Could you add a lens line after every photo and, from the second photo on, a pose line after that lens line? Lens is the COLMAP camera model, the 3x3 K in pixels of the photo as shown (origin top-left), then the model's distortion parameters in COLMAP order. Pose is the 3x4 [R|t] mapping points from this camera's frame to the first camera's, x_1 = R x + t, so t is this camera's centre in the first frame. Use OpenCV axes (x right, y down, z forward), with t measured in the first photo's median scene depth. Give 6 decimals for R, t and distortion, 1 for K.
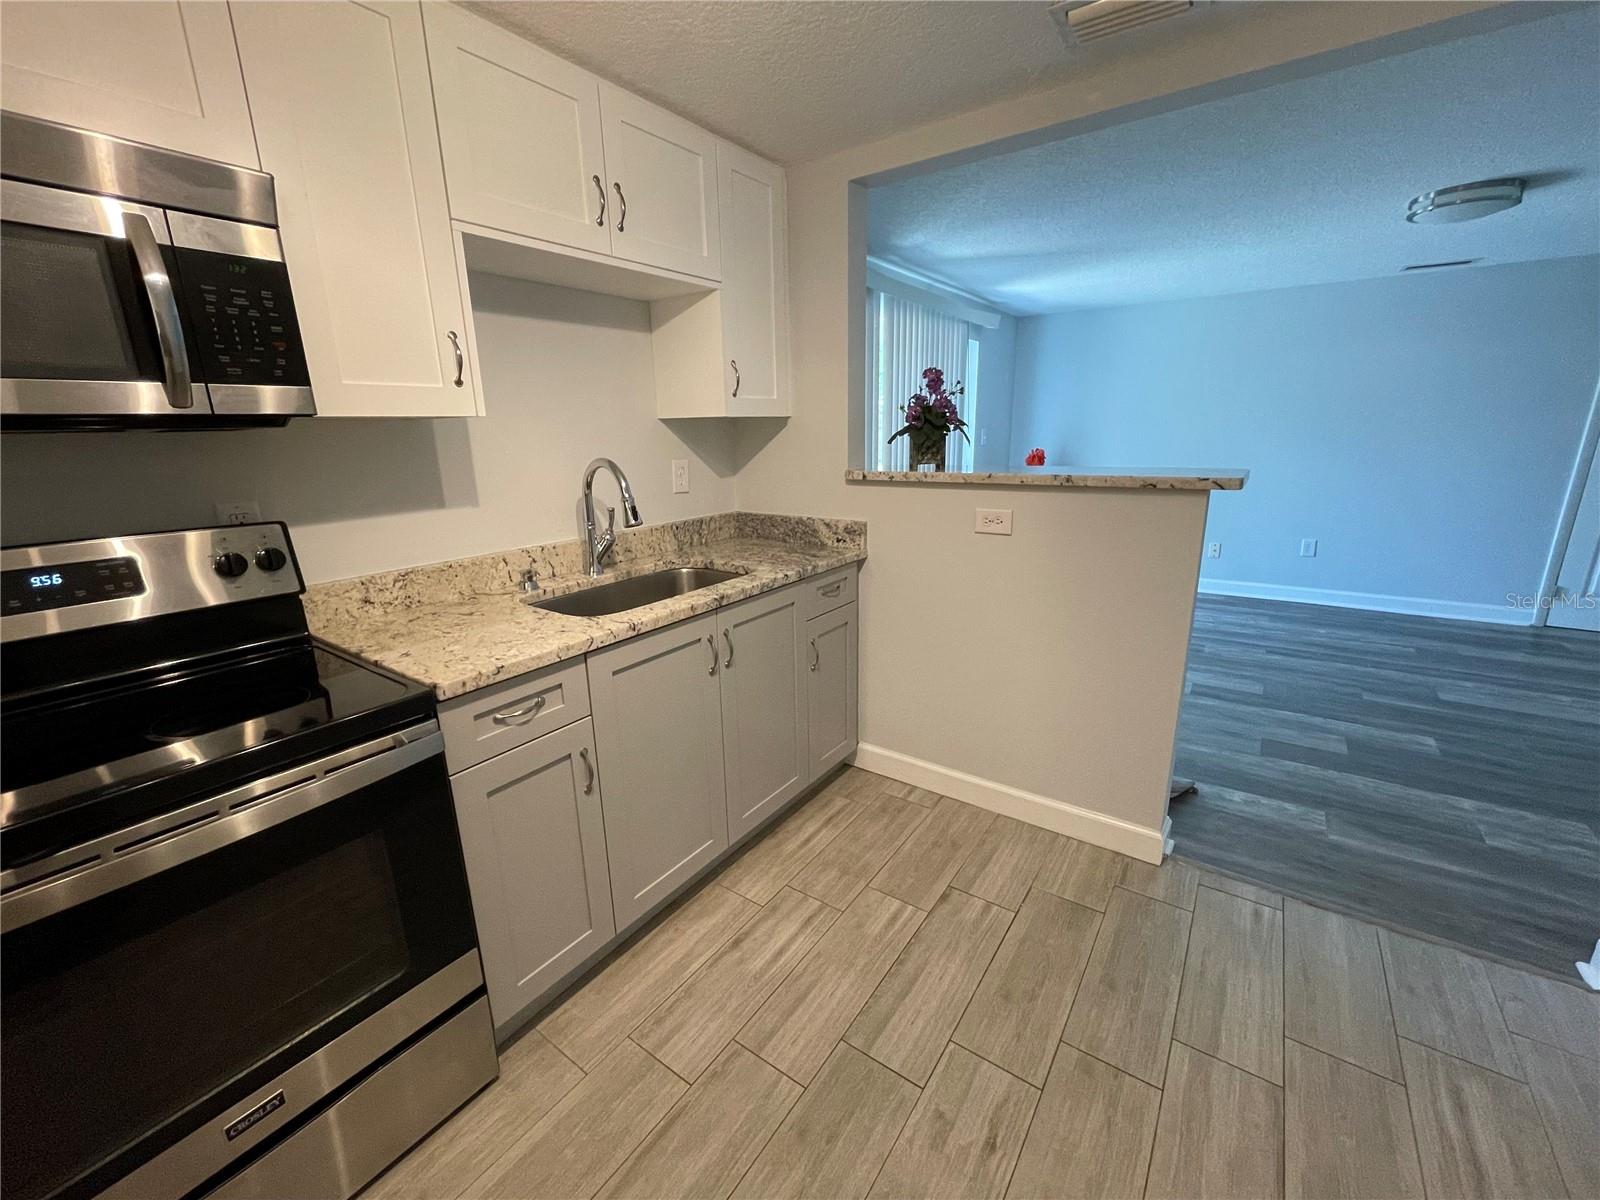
lens RADIAL K [[652.1, 0, 802.5], [0, 652.1, 597.4], [0, 0, 1]] dist [-0.005426, 0.001127]
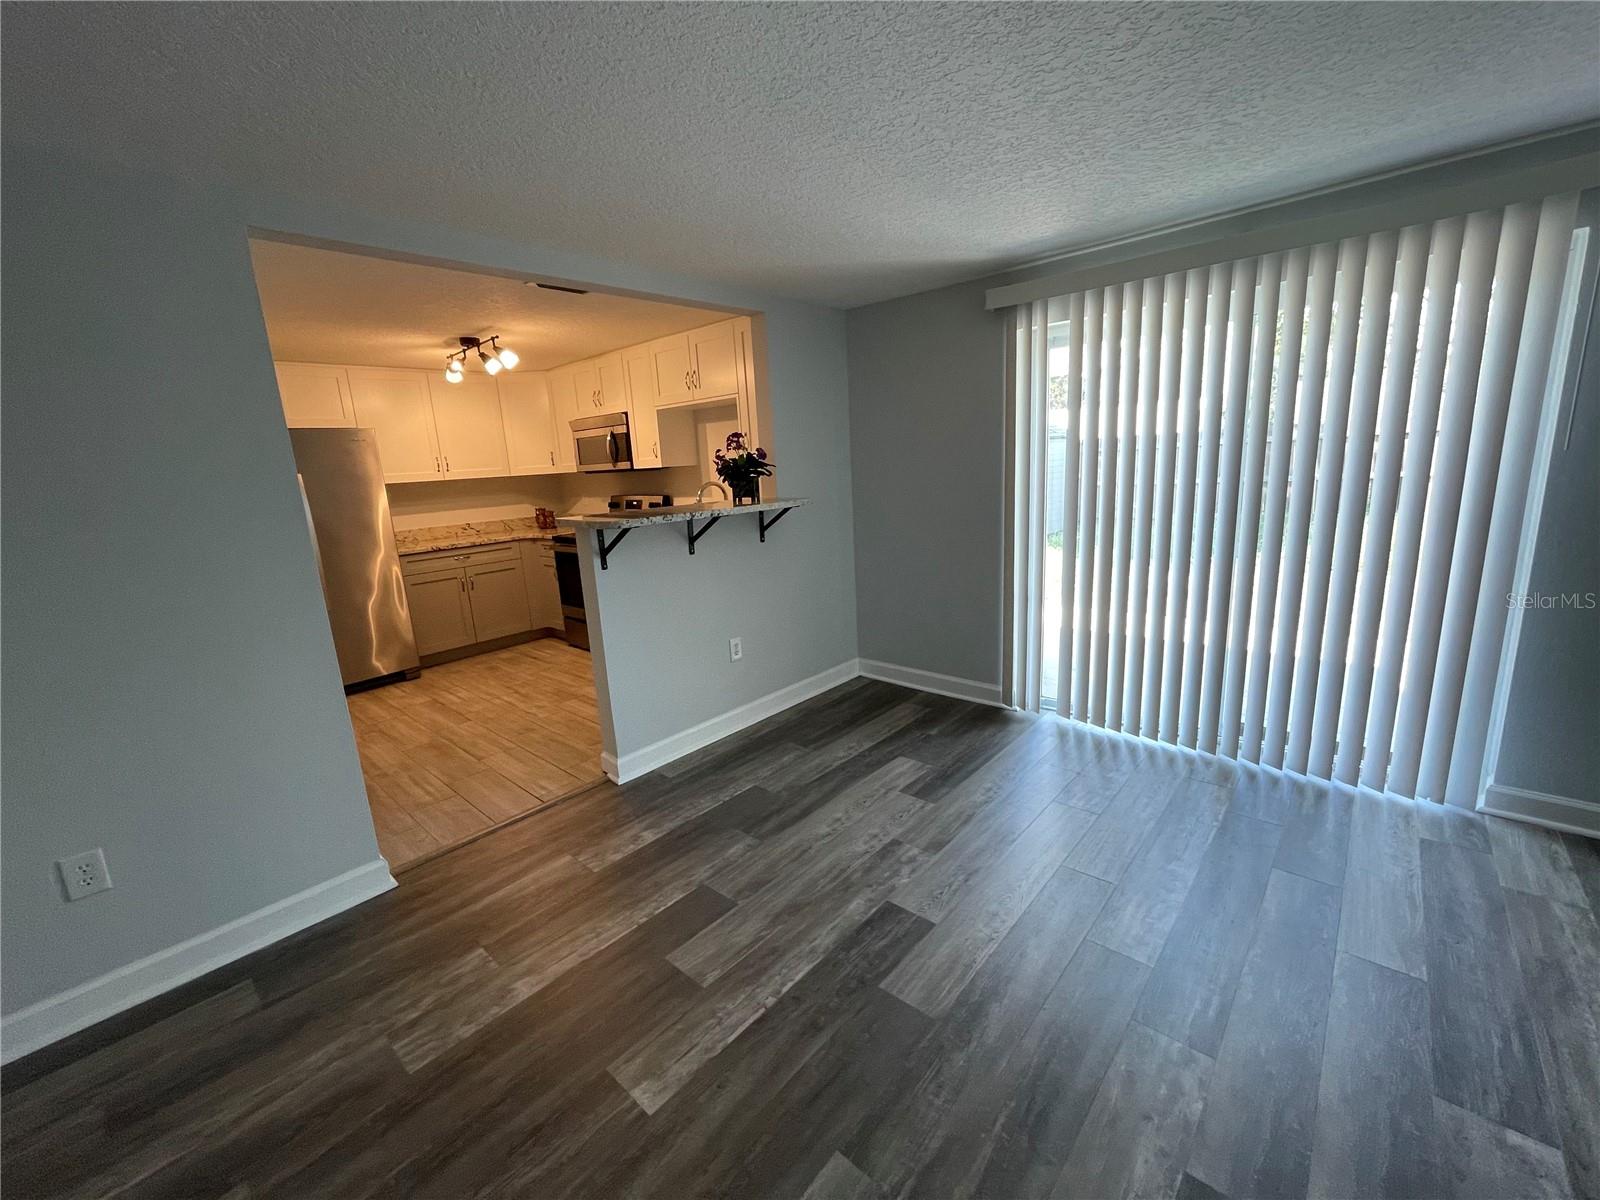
lens RADIAL K [[652.1, 0, 801.3], [0, 652.1, 598.5], [0, 0, 1]] dist [-0.005426, 0.001127]
pose [[-0.115978, 0.233891, -0.965321, 2.352813], [-0.195415, 0.947511, 0.253054, -0.557199], [0.973839, 0.217987, -0.064185, 1.840705]]
